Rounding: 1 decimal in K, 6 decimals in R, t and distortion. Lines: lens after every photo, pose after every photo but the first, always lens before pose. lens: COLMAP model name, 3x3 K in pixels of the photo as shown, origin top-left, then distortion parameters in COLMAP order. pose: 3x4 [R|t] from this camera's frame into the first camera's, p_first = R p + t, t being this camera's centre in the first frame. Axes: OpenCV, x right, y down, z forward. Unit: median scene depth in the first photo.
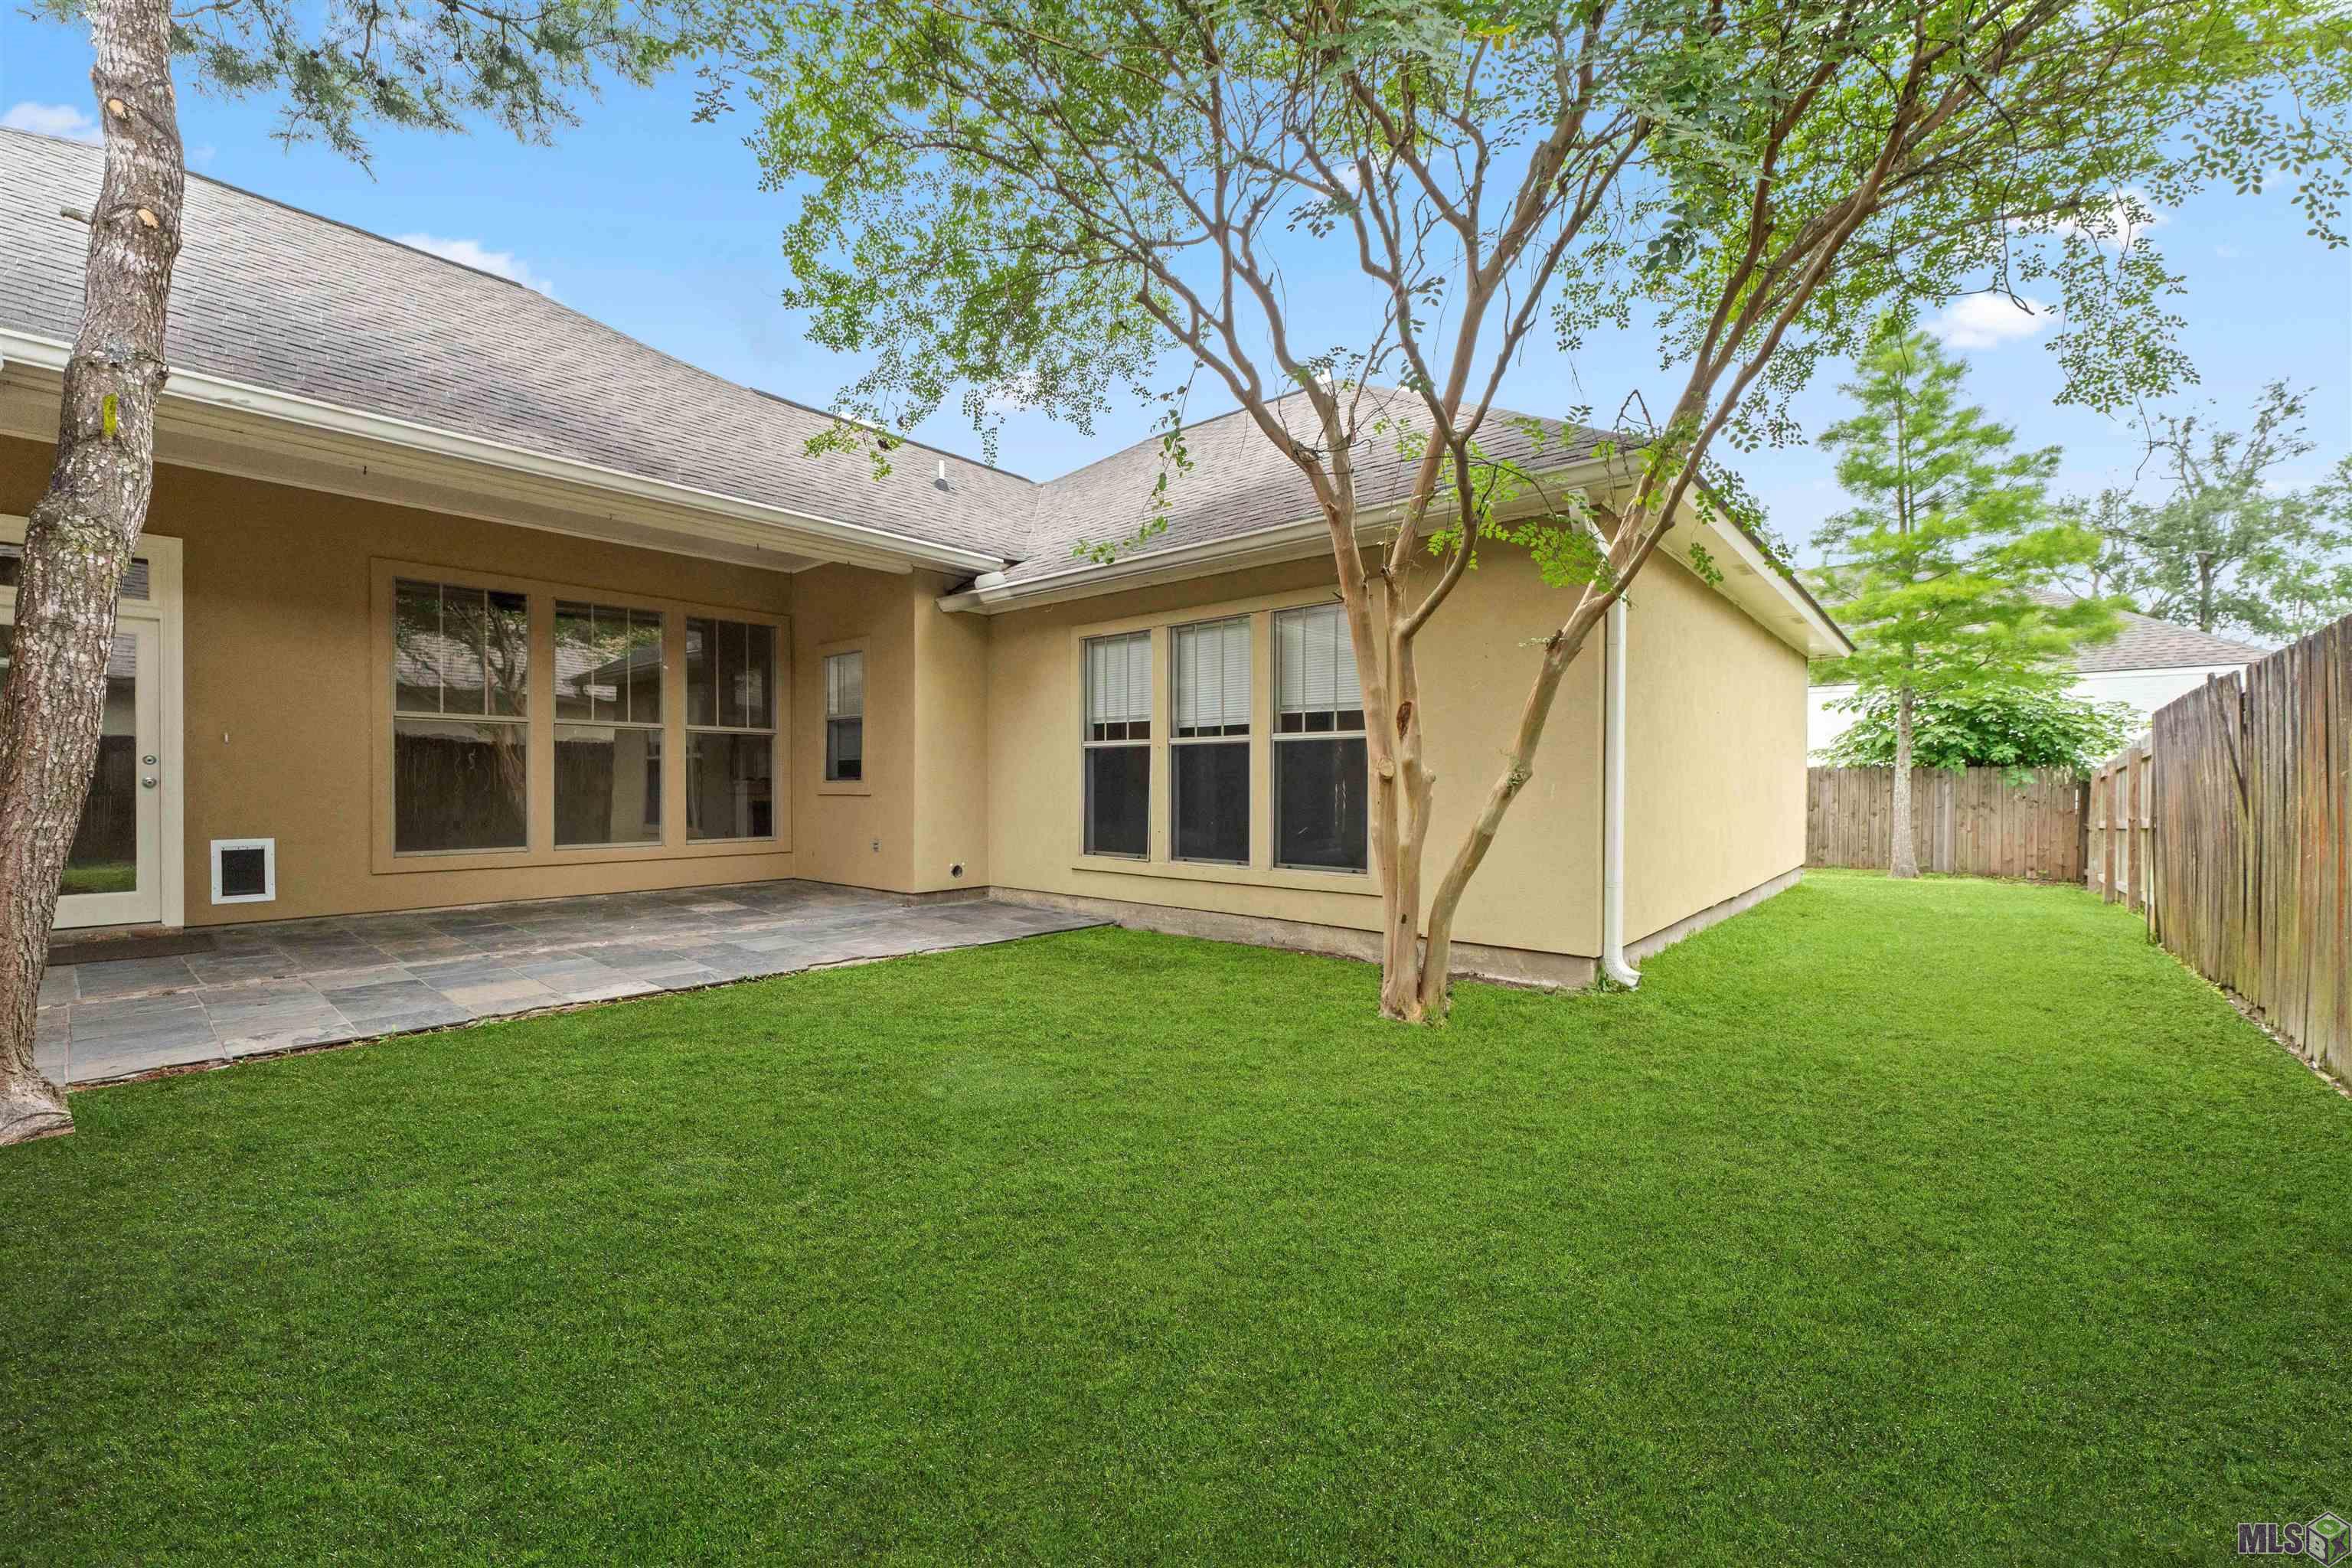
lens RADIAL K [[953.6, 0, 1176.2], [0, 953.6, 790.8], [0, 0, 1]] dist [0.000926, 0.000097]
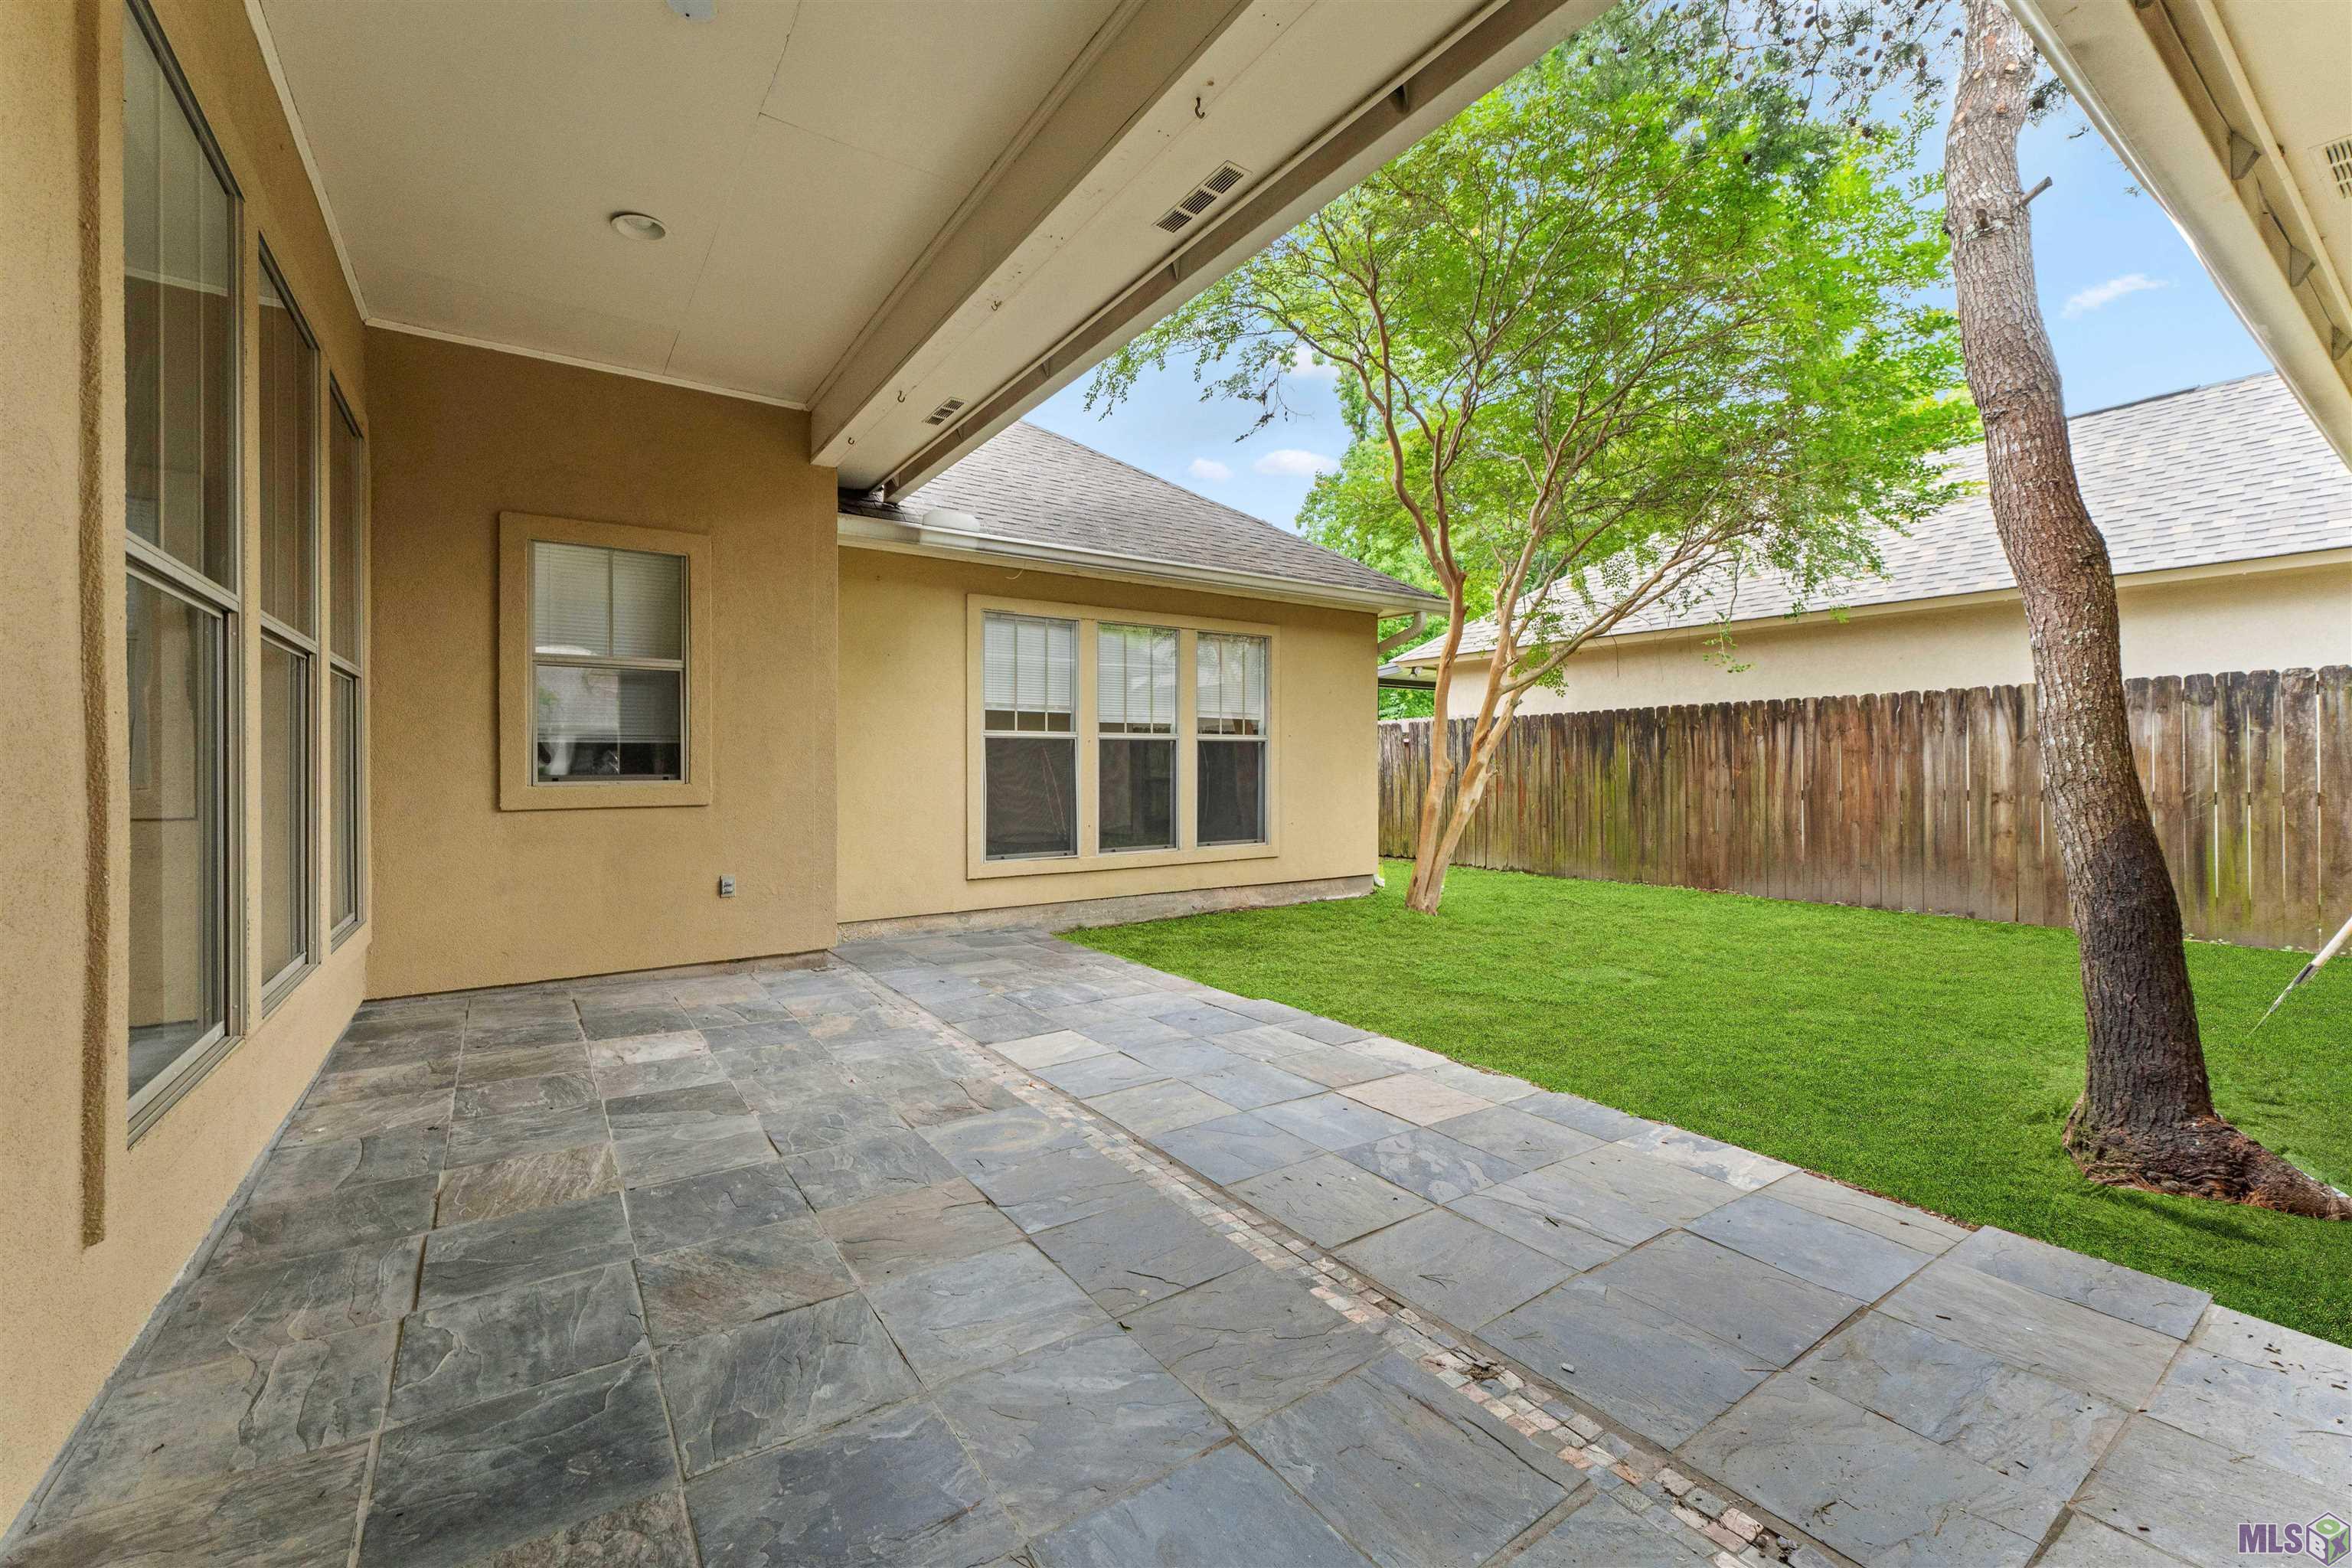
lens RADIAL K [[953.6, 0, 1169.2], [0, 953.6, 762.3], [0, 0, 1]] dist [0.000926, 0.000097]
pose [[0.235694, 0.007037, 0.971802, -0.990532], [0.013073, 0.999860, -0.010411, -0.012148], [-0.971739, 0.015158, 0.235569, 0.698196]]
